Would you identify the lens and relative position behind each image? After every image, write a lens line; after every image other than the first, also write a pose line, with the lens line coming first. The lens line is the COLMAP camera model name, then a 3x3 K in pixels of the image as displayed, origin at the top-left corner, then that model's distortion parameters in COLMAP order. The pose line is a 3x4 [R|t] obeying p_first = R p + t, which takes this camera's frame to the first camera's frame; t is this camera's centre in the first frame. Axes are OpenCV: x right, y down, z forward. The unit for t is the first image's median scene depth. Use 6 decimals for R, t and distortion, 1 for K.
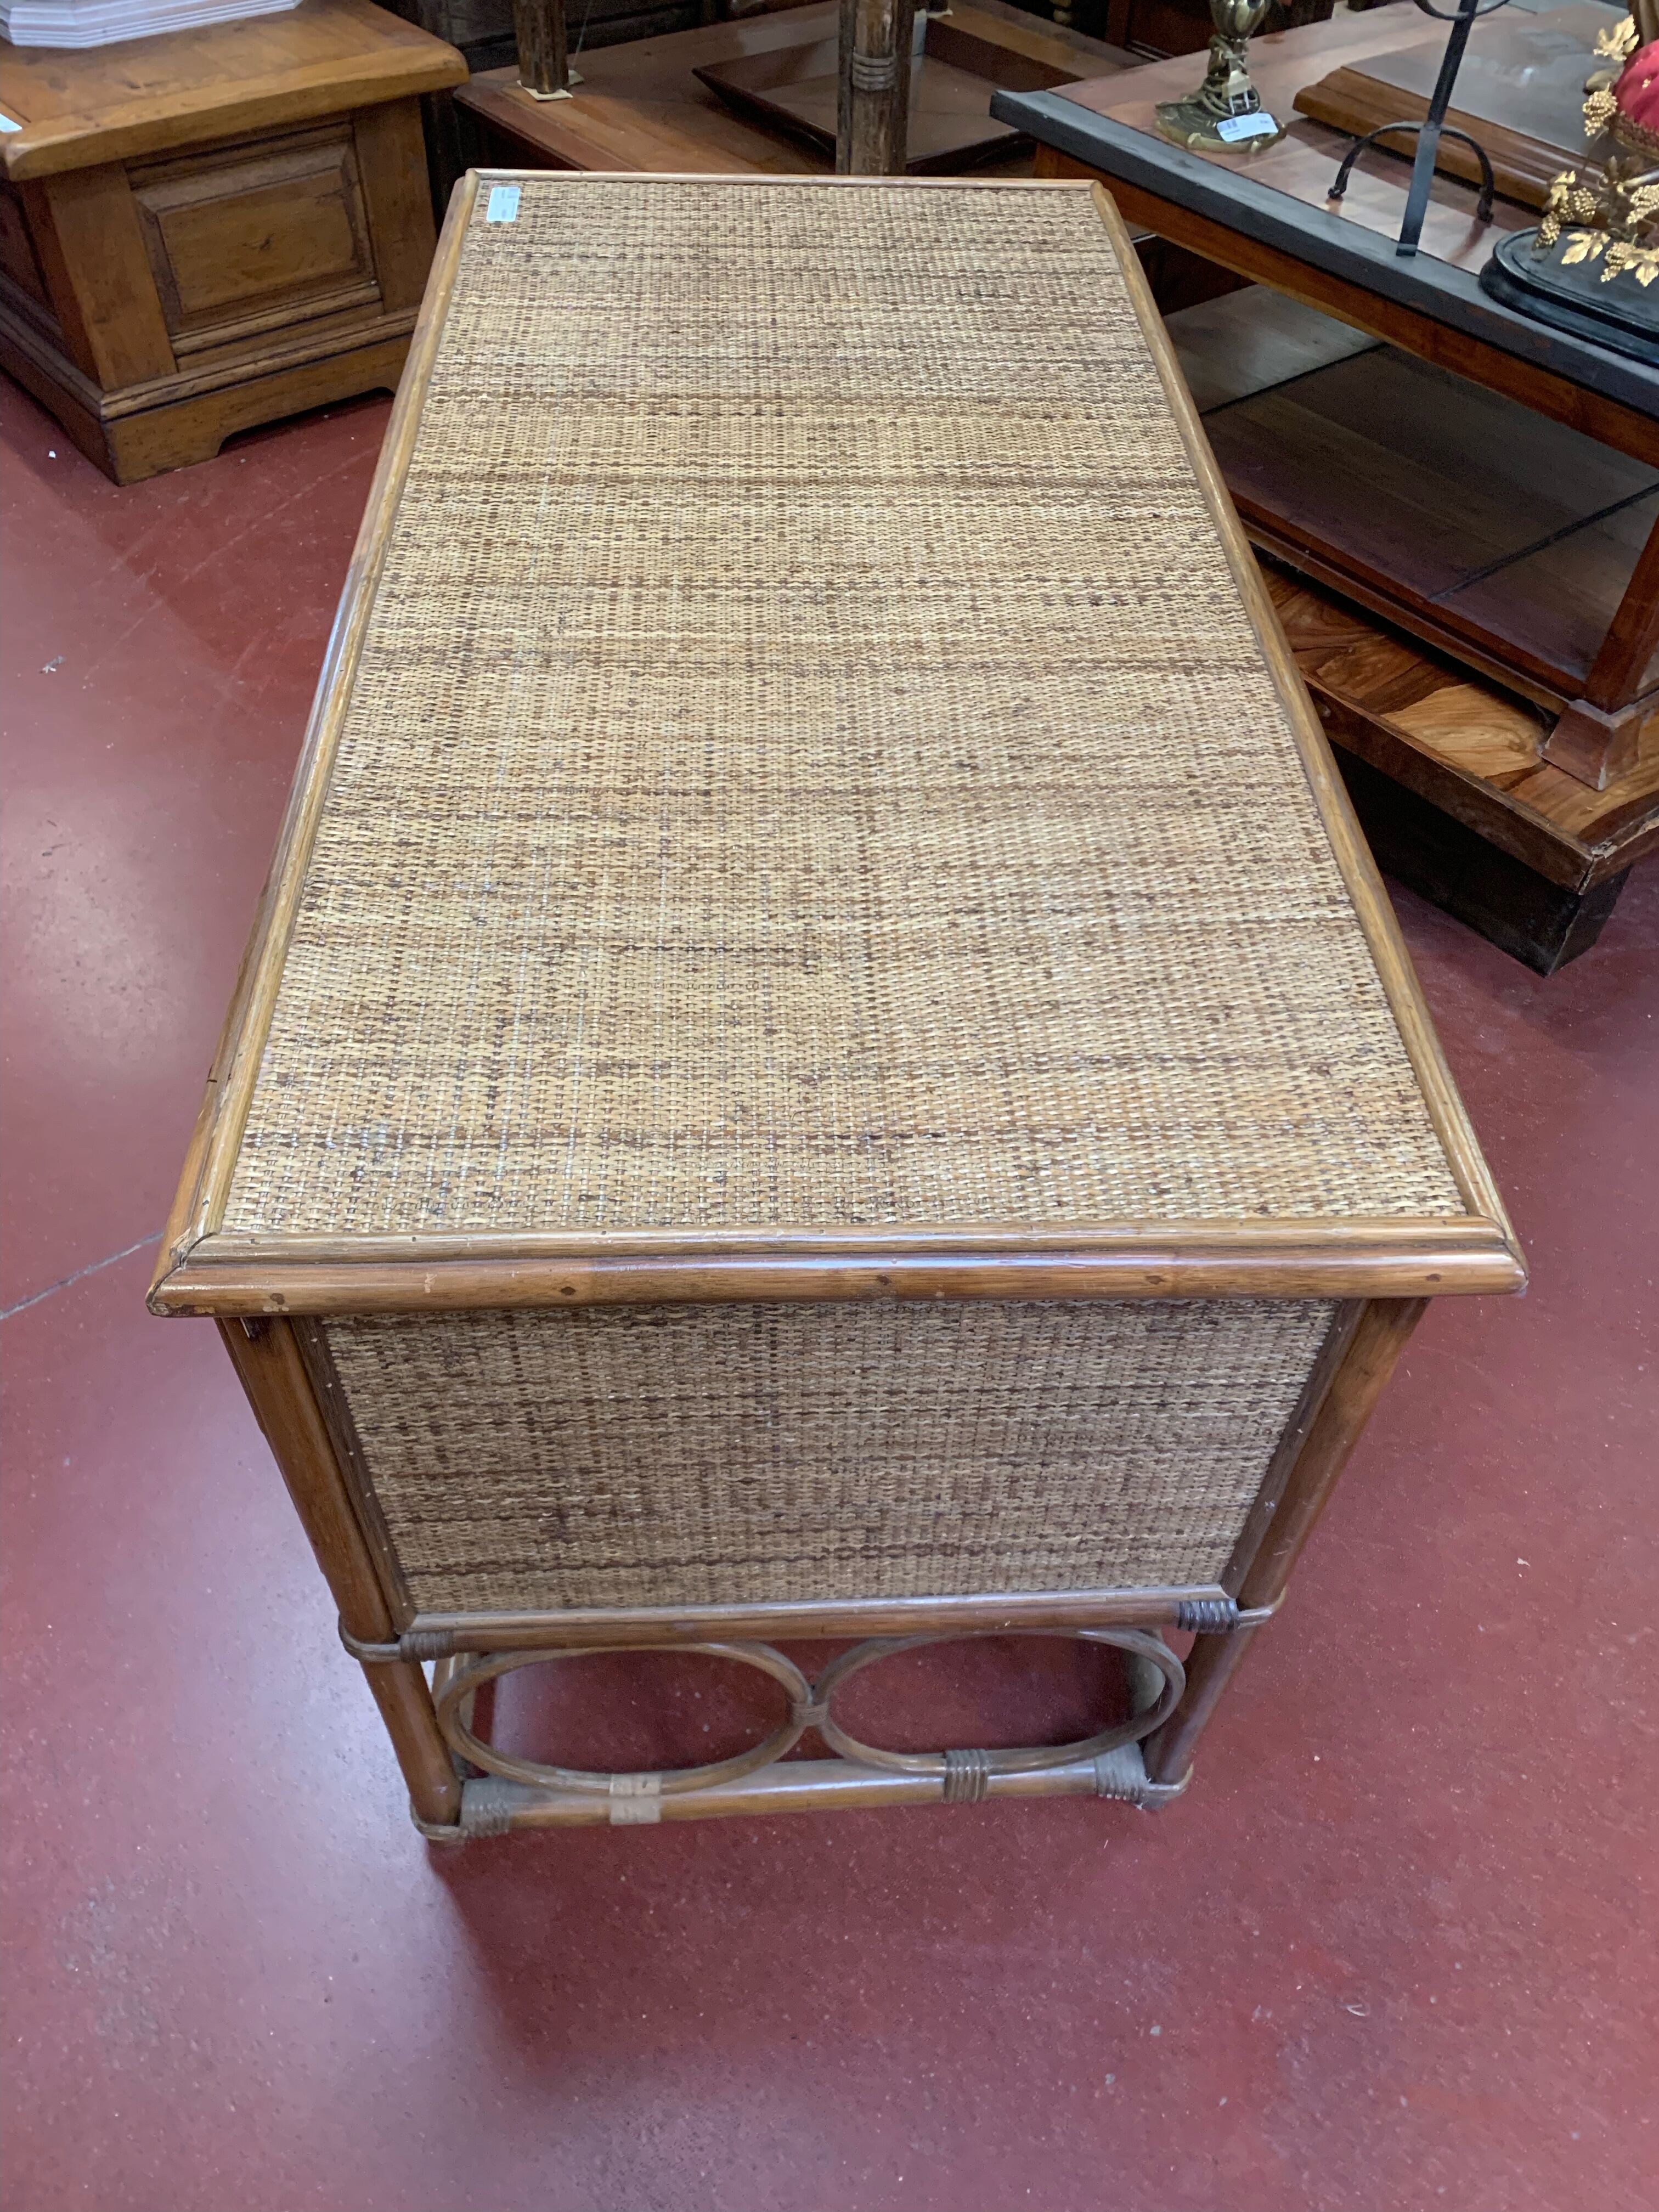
lens RADIAL K [[1693.5, 0, 829.5], [0, 1693.5, 1106.0], [0, 0, 1]] dist [0.009744, -0.005496]
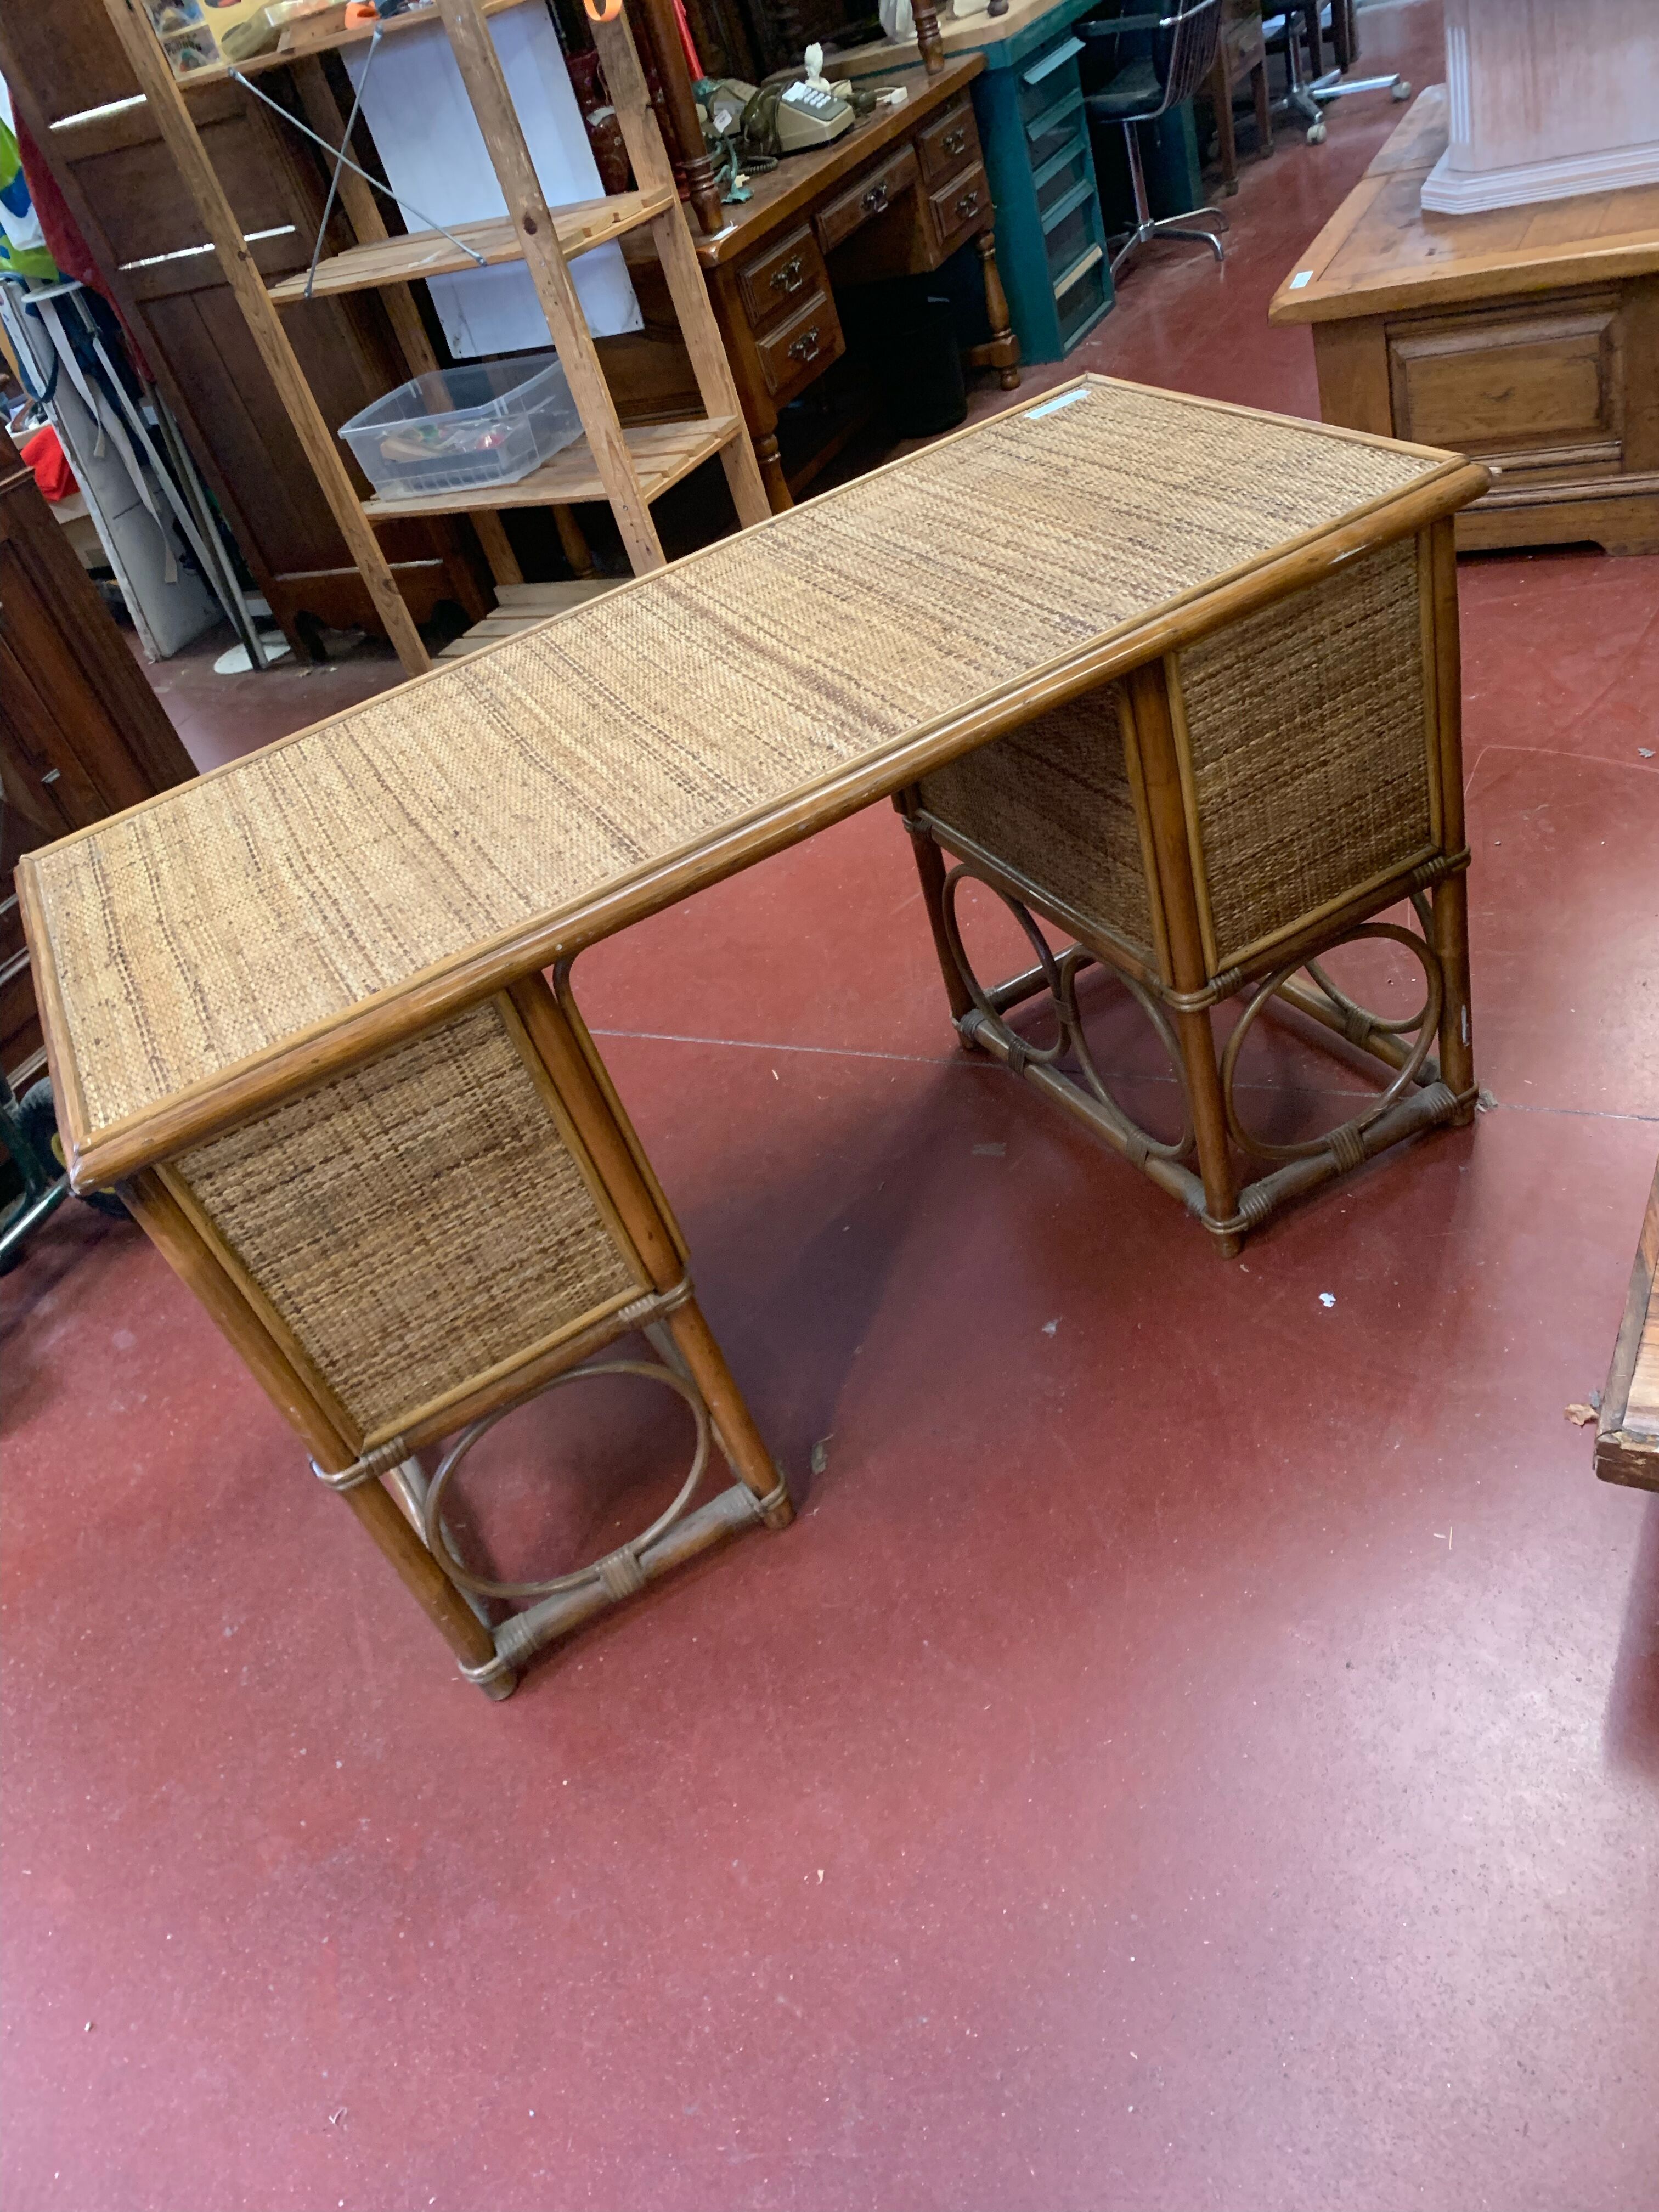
lens RADIAL K [[1693.5, 0, 829.5], [0, 1693.5, 1106.0], [0, 0, 1]] dist [0.009744, -0.005496]
pose [[0.393244, 0.448026, -0.802890, 1.167481], [-0.464170, 0.850532, 0.247267, -0.404968], [0.793666, 0.275441, 0.542427, 0.428923]]
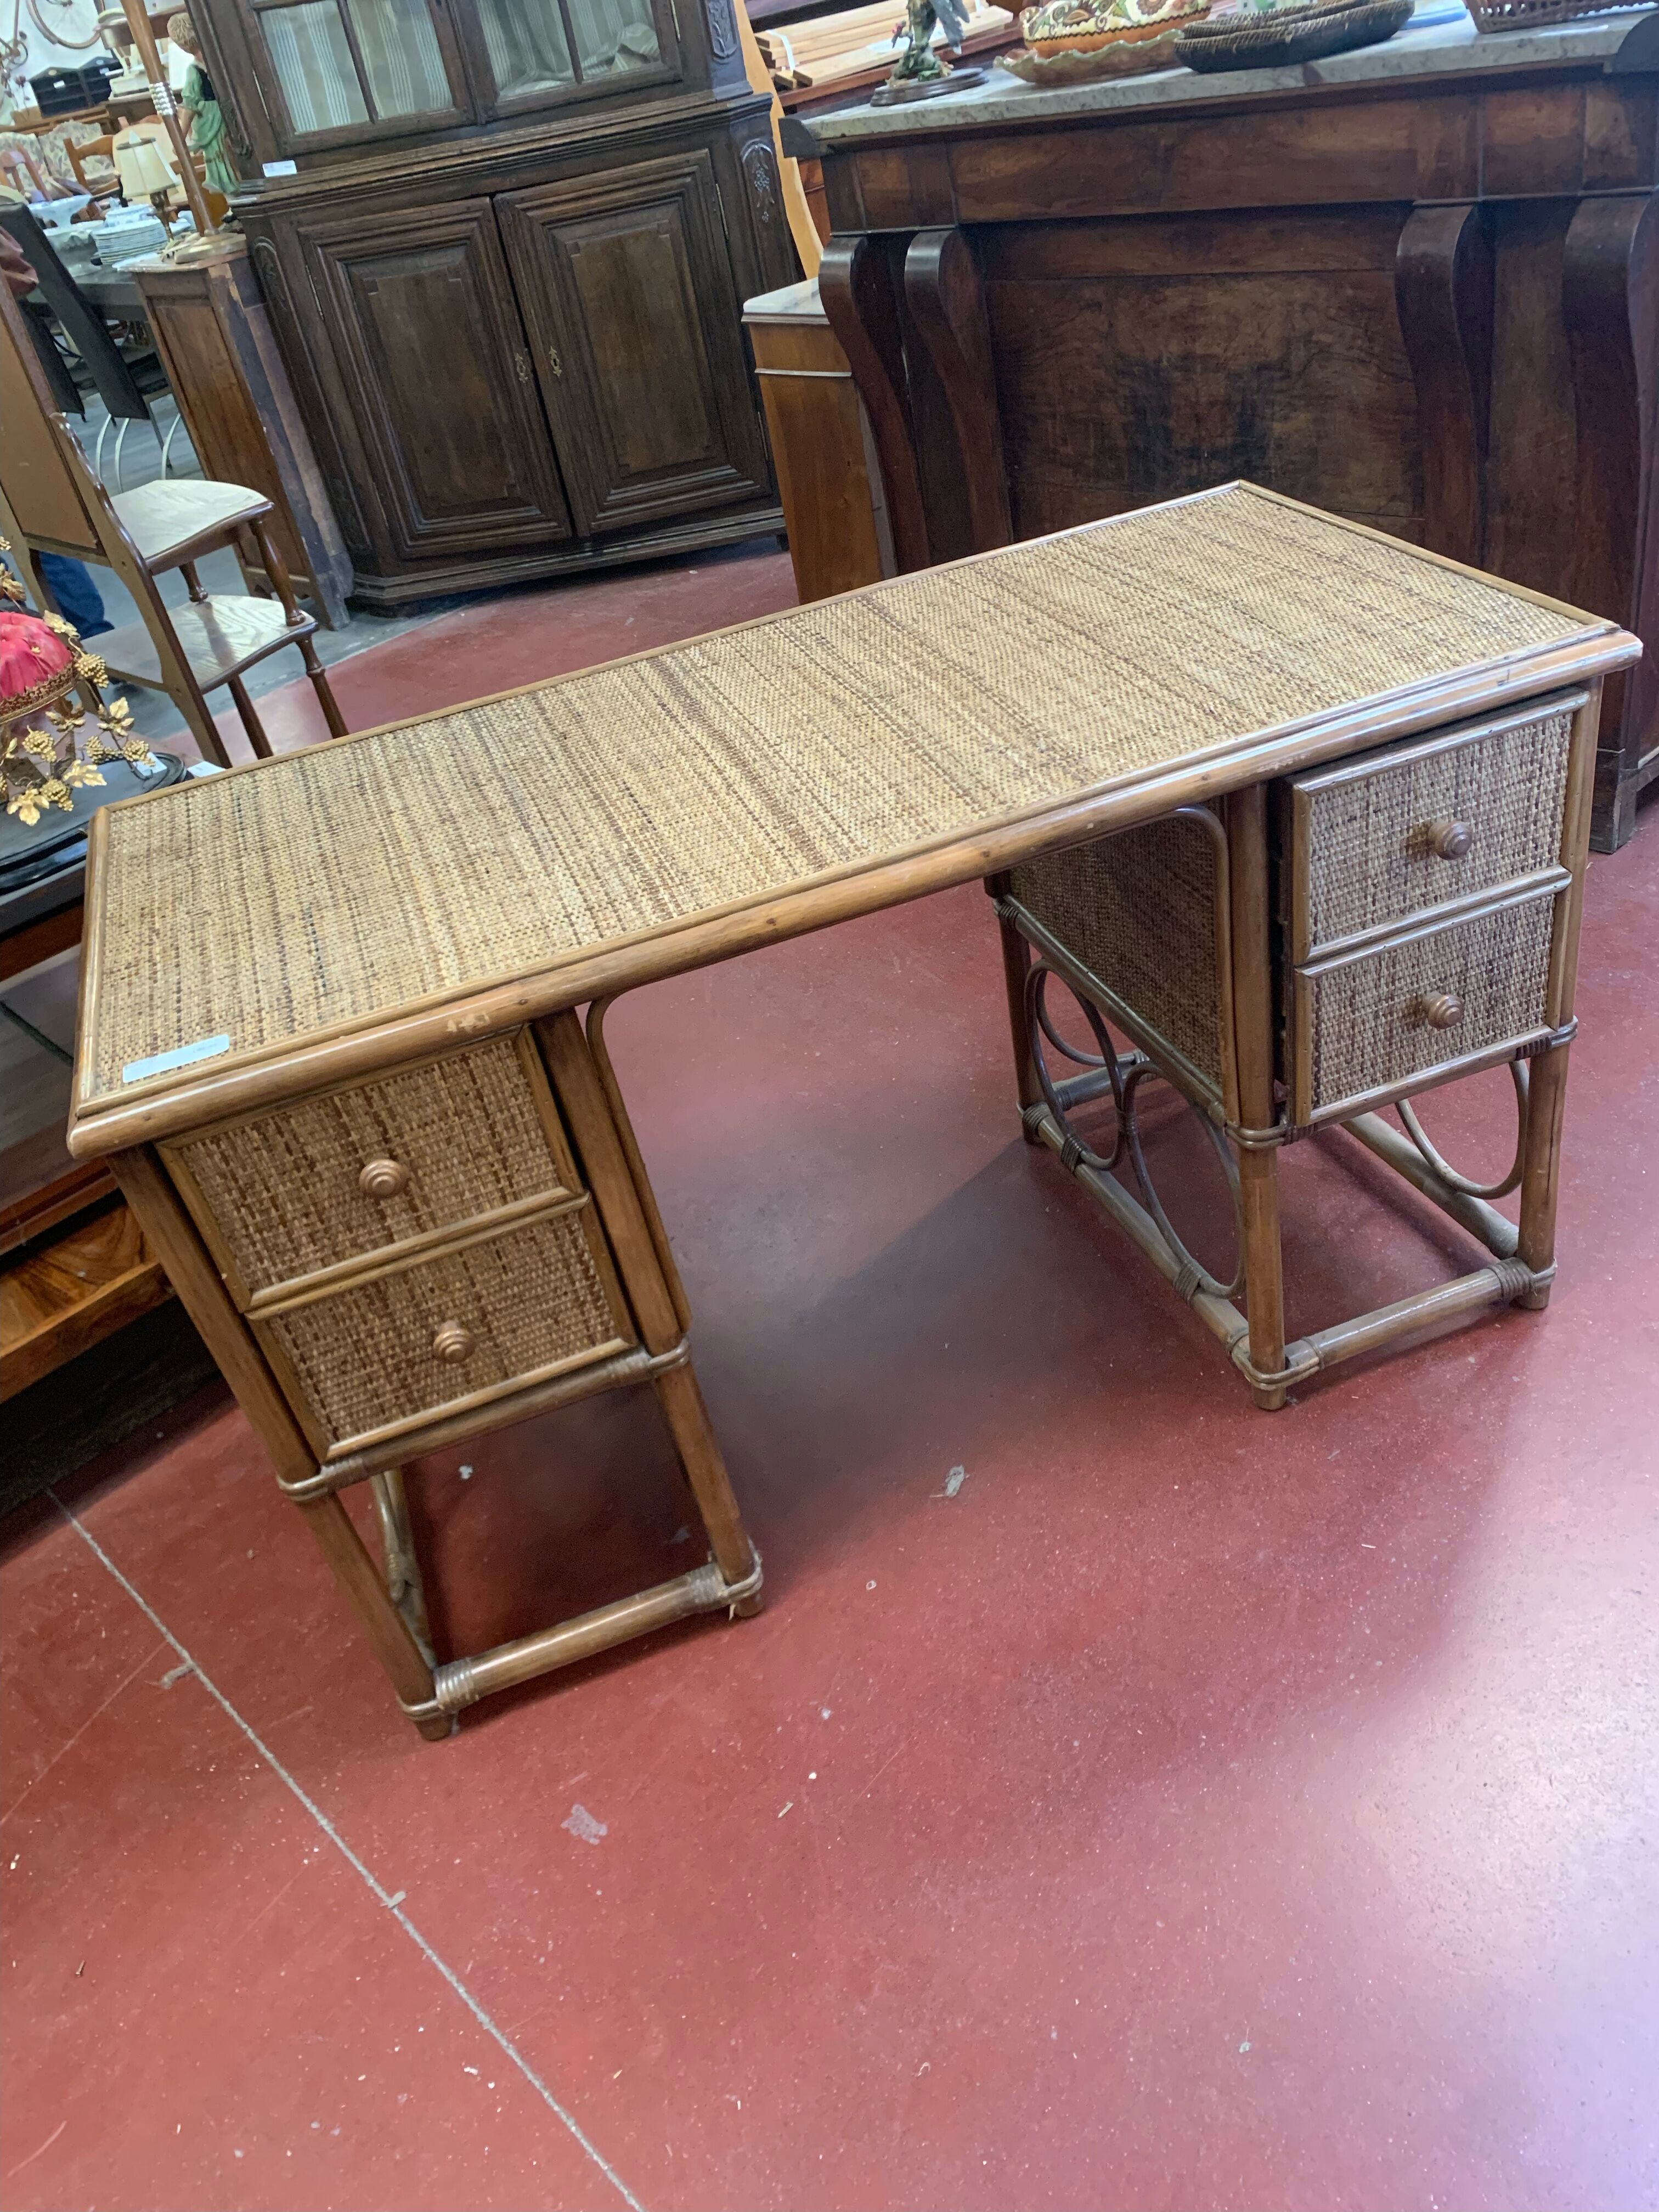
lens RADIAL K [[1693.5, 0, 829.5], [0, 1693.5, 1106.0], [0, 0, 1]] dist [0.009744, -0.005496]
pose [[-0.292601, -0.530408, 0.795646, -1.136630], [0.808878, 0.306483, 0.501781, -0.831434], [-0.510000, 0.790402, 0.339358, 0.729356]]
